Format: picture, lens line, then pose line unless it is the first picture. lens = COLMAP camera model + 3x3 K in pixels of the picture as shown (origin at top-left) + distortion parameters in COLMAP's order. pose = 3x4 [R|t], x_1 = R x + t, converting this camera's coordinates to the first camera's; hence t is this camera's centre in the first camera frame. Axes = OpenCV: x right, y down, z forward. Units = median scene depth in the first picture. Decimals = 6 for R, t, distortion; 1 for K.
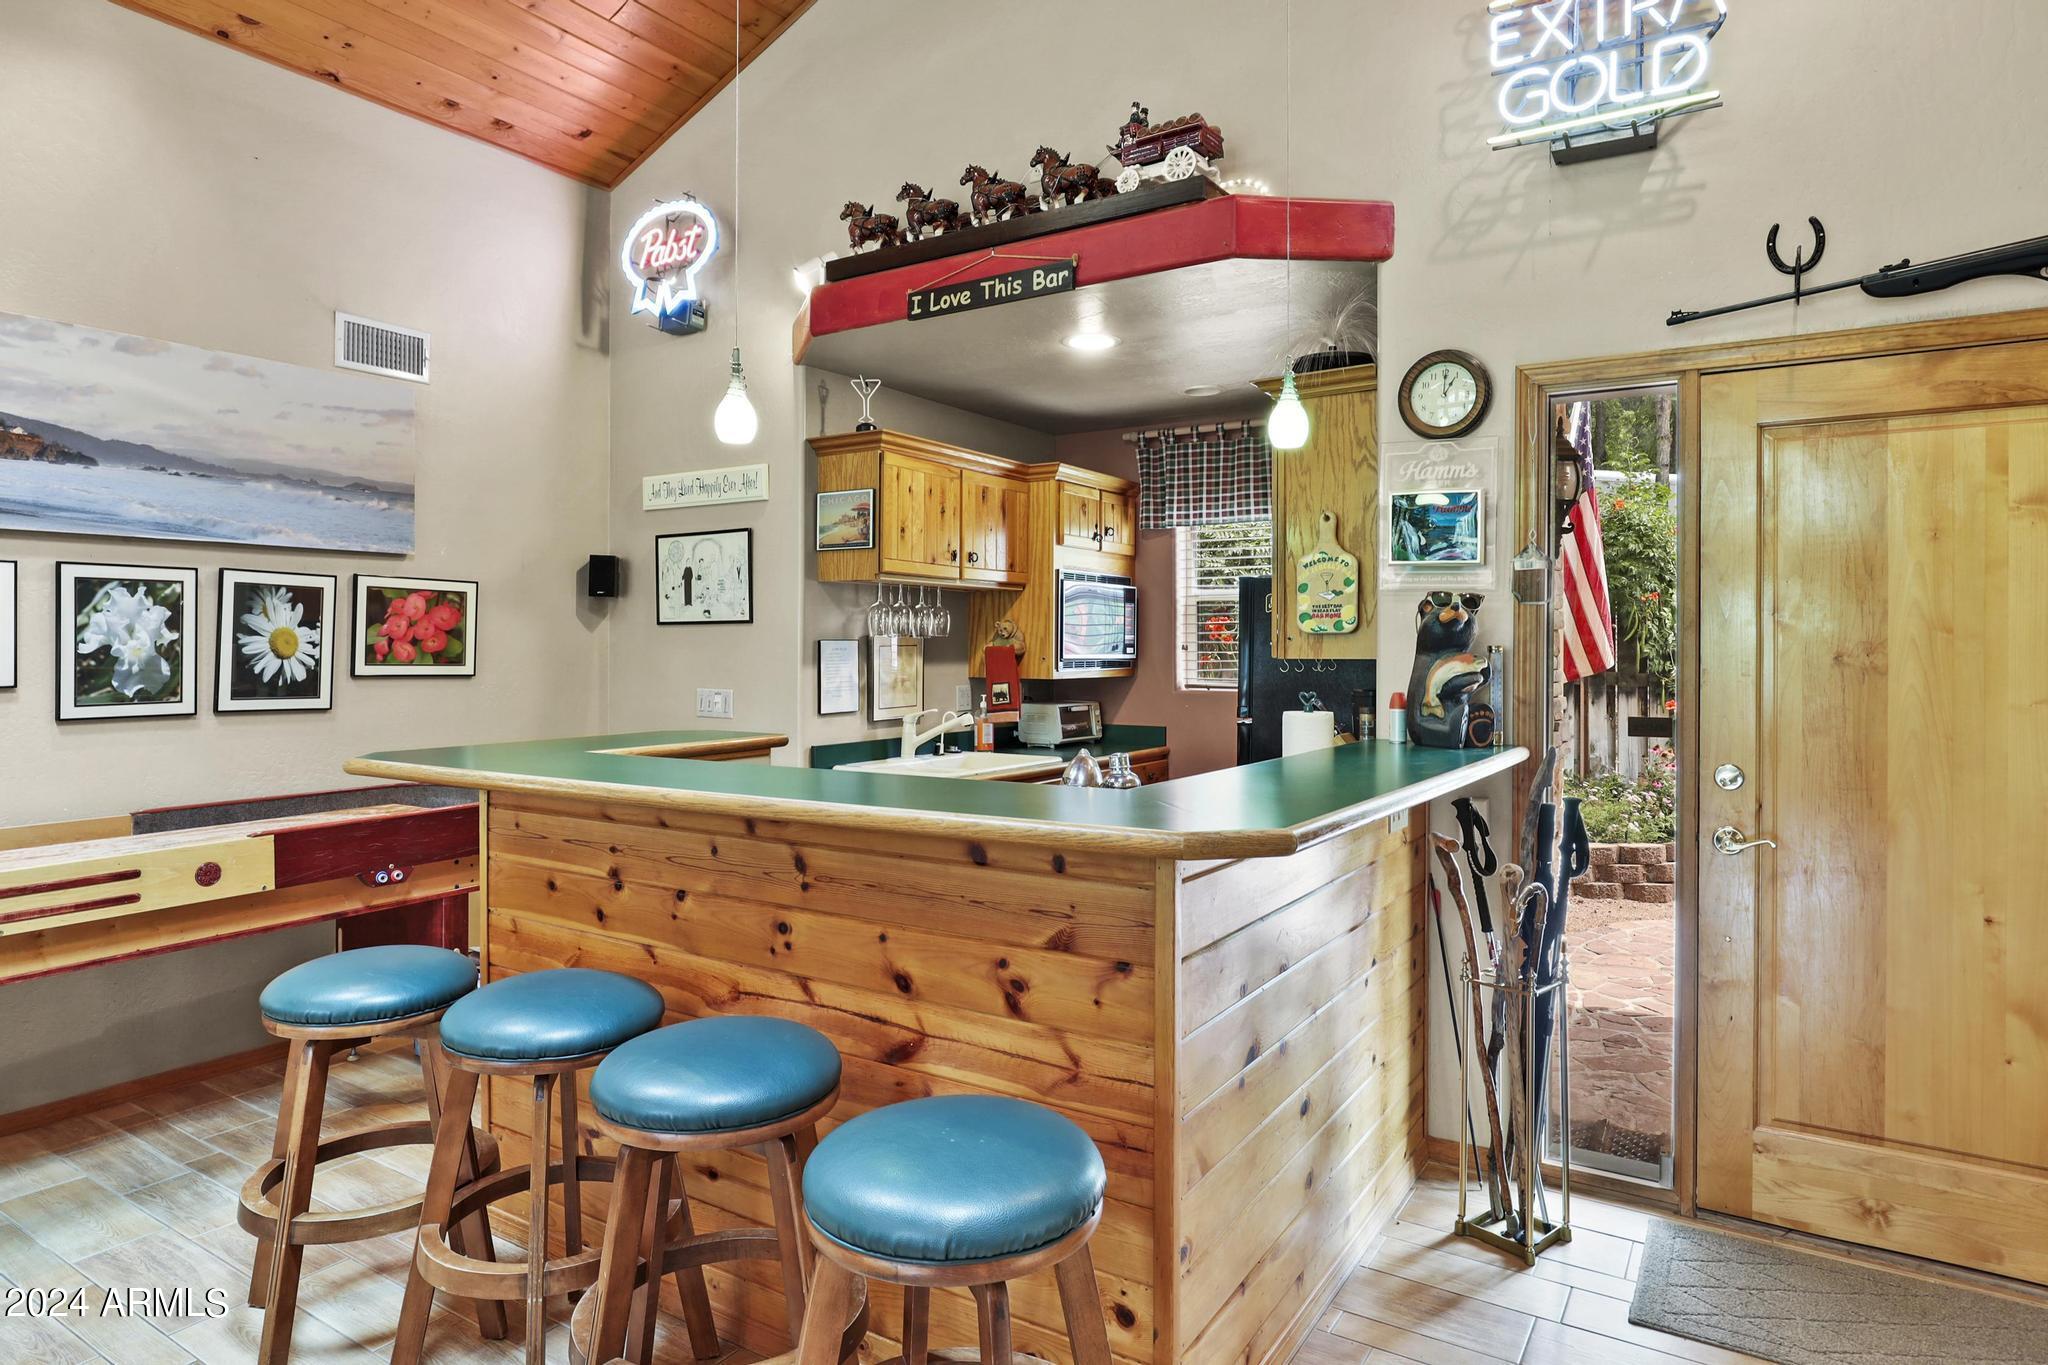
lens RADIAL K [[1172.3, 0, 1019.4], [0, 1172.3, 664.3], [0, 0, 1]] dist [-0.016377, -0.000542]
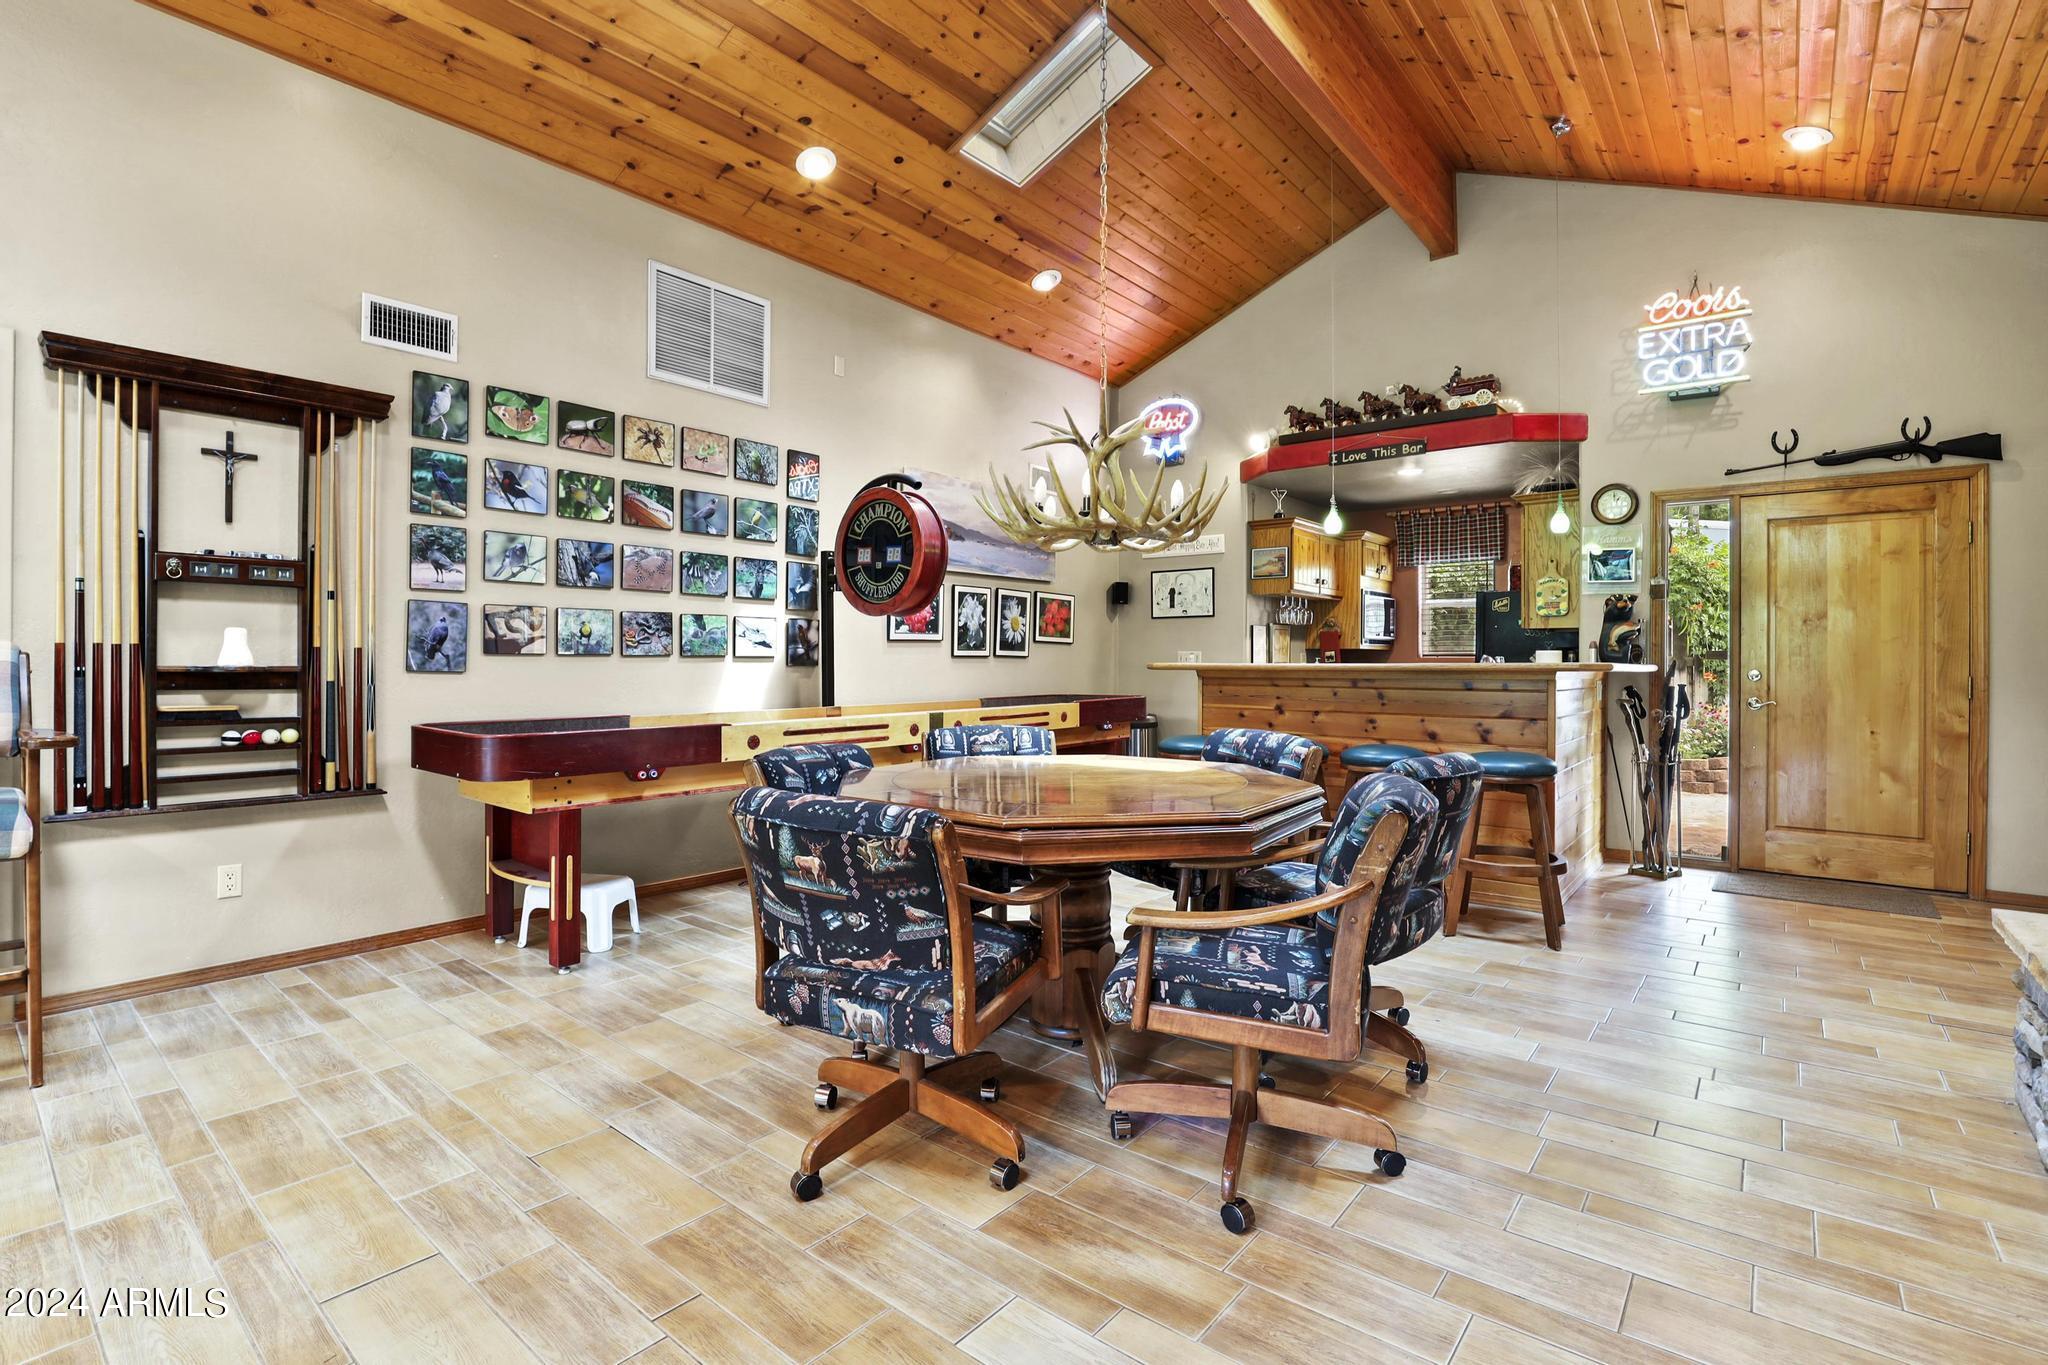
lens RADIAL K [[946.2, 0, 1019.0], [0, 946.2, 669.6], [0, 0, 1]] dist [-0.035658, 0.003648]
pose [[0.993212, 0.003337, -0.116272, -0.484289], [-0.003983, 0.999978, -0.005325, 0.081723], [0.116251, 0.005752, 0.993203, -0.768208]]
